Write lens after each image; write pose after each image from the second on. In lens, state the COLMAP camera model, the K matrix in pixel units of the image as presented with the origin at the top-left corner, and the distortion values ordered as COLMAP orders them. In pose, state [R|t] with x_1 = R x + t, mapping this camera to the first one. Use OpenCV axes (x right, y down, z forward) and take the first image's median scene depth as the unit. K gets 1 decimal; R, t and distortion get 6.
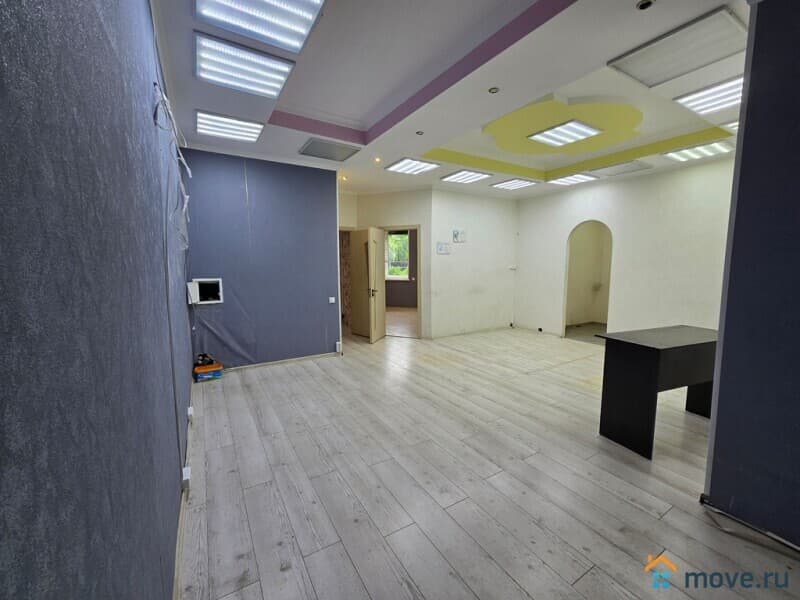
lens RADIAL K [[327.7, 0, 401.5], [0, 327.7, 297.1], [0, 0, 1]] dist [-0.000467, -0.000140]
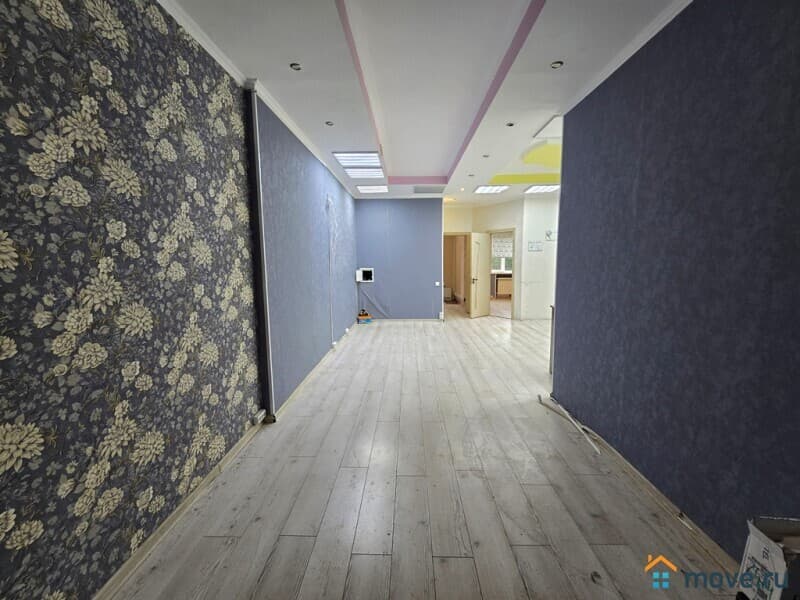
lens RADIAL K [[327.7, 0, 399.1], [0, 327.7, 299.8], [0, 0, 1]] dist [-0.000467, -0.000140]
pose [[0.840761, 0.061075, -0.537950, 0.490449], [-0.047806, 0.998110, 0.038603, 0.035303], [0.539291, -0.006738, 0.842092, -0.389054]]
